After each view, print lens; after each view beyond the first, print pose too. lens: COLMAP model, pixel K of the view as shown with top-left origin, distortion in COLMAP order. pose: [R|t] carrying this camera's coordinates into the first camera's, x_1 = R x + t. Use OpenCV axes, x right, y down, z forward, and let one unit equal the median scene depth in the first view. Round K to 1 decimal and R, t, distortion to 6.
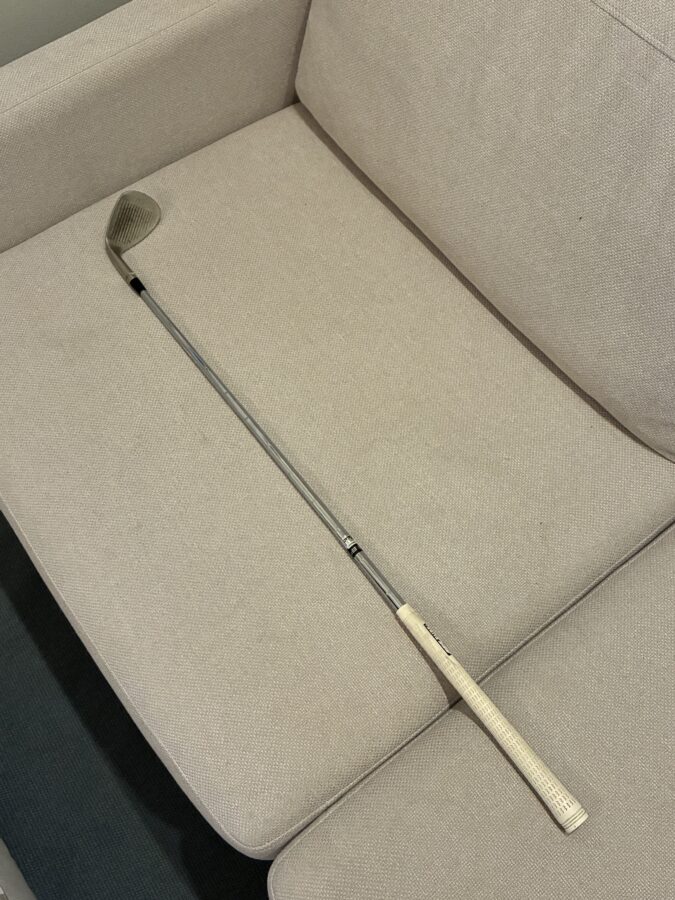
lens RADIAL K [[866.0, 0, 336.7], [0, 866.0, 450.3], [0, 0, 1]] dist [0.019451, 0.000000]
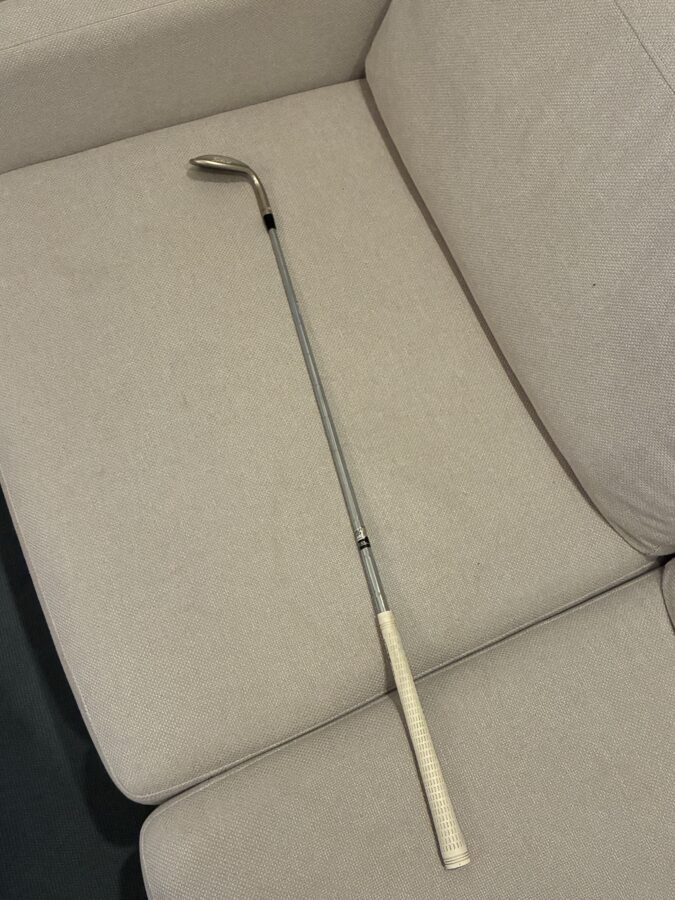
lens RADIAL K [[866.0, 0, 338.4], [0, 866.0, 449.6], [0, 0, 1]] dist [0.019451, 0.000000]
pose [[0.969809, 0.243864, 0.000417, 0.037494], [-0.242981, 0.966151, 0.086676, -0.093697], [0.020734, -0.084160, 0.996236, -0.025052]]
